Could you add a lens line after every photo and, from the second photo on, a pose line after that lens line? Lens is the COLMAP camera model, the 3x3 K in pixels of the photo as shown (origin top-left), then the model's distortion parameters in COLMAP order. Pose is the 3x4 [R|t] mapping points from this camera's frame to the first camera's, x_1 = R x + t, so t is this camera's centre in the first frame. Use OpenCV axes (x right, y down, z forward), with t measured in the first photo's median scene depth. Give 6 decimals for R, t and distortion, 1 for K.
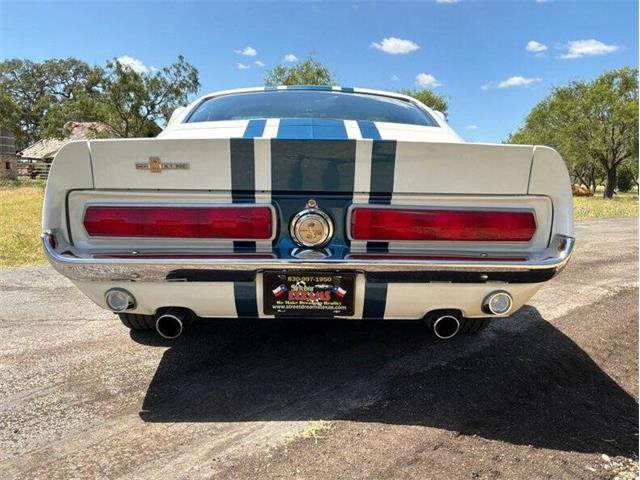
lens RADIAL K [[534.5, 0, 320.1], [0, 534.5, 241.5], [0, 0, 1]] dist [0.070689, -0.123903]
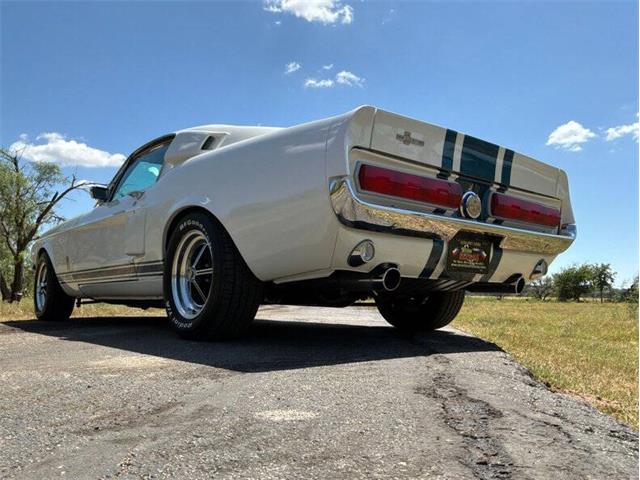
lens RADIAL K [[534.5, 0, 317.6], [0, 534.5, 236.6], [0, 0, 1]] dist [0.070689, -0.123903]
pose [[0.787964, 0.068714, 0.611875, -1.142011], [0.084615, 0.972240, -0.218149, 0.313876], [-0.609879, 0.223668, 0.760276, 0.214018]]
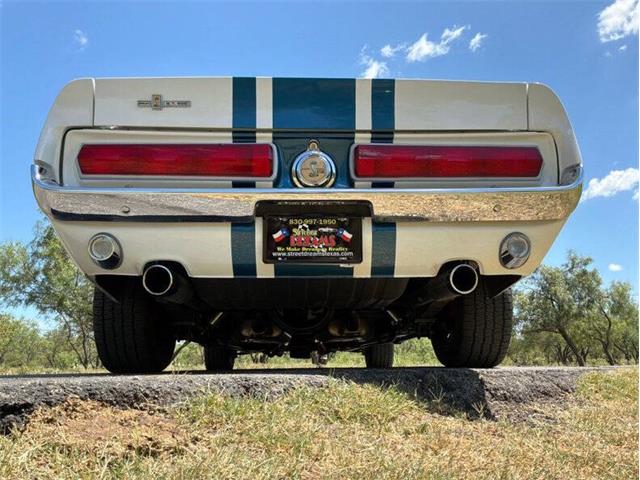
lens RADIAL K [[534.5, 0, 320.8], [0, 534.5, 238.3], [0, 0, 1]] dist [0.070689, -0.123903]
pose [[0.999451, -0.020403, 0.026103, -0.030489], [0.028588, 0.929294, -0.368234, 0.443653], [-0.016744, 0.368778, 0.929367, 0.141745]]
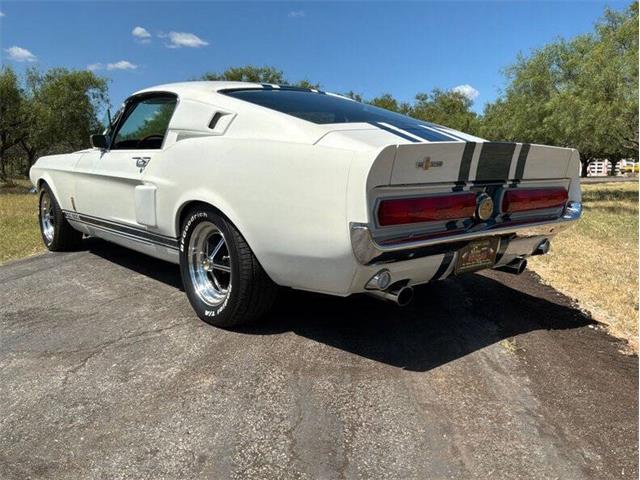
lens RADIAL K [[534.5, 0, 321.3], [0, 534.5, 239.7], [0, 0, 1]] dist [0.070689, -0.123903]
pose [[0.774787, -0.102790, 0.623810, -1.201108], [0.087627, 0.994631, 0.055058, -0.053747], [-0.626120, 0.012005, 0.779634, 0.178379]]
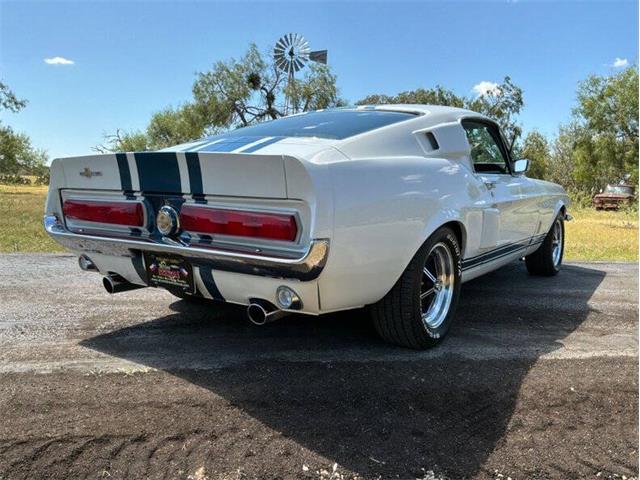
lens RADIAL K [[534.5, 0, 318.3], [0, 534.5, 241.8], [0, 0, 1]] dist [0.070689, -0.123903]
pose [[0.806381, 0.068500, -0.587416, 1.045820], [-0.091595, 0.995750, -0.009620, 0.004944], [0.584260, 0.061562, 0.809228, 0.155009]]
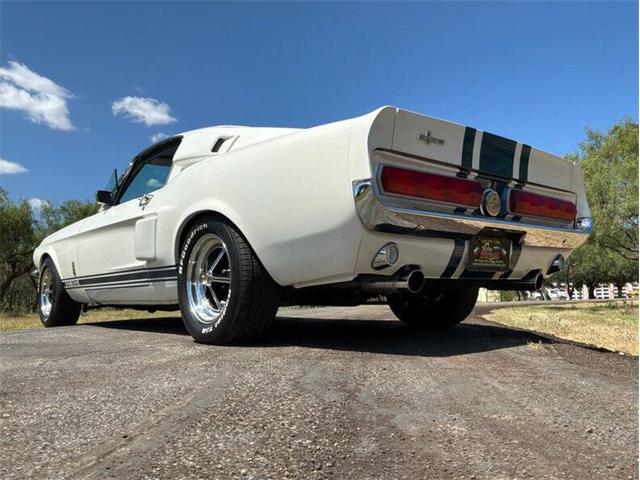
lens RADIAL K [[534.5, 0, 314.9], [0, 534.5, 233.5], [0, 0, 1]] dist [0.070689, -0.123903]
pose [[0.786069, 0.043157, 0.616630, -1.178139], [0.110905, 0.971526, -0.209375, 0.280280], [-0.608108, 0.232970, 0.758900, 0.257733]]
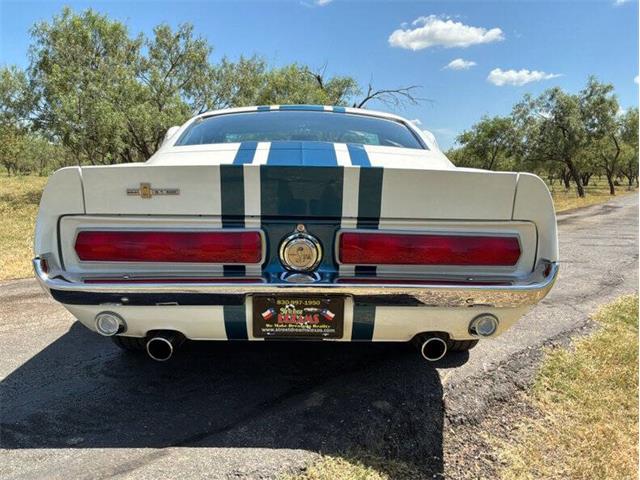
lens RADIAL K [[534.5, 0, 320.5], [0, 534.5, 239.3], [0, 0, 1]] dist [0.070689, -0.123903]
pose [[0.999967, 0.001108, 0.008070, 0.013650], [-0.000934, 0.999766, -0.021619, -0.027352], [-0.008092, 0.021611, 0.999734, -0.014560]]
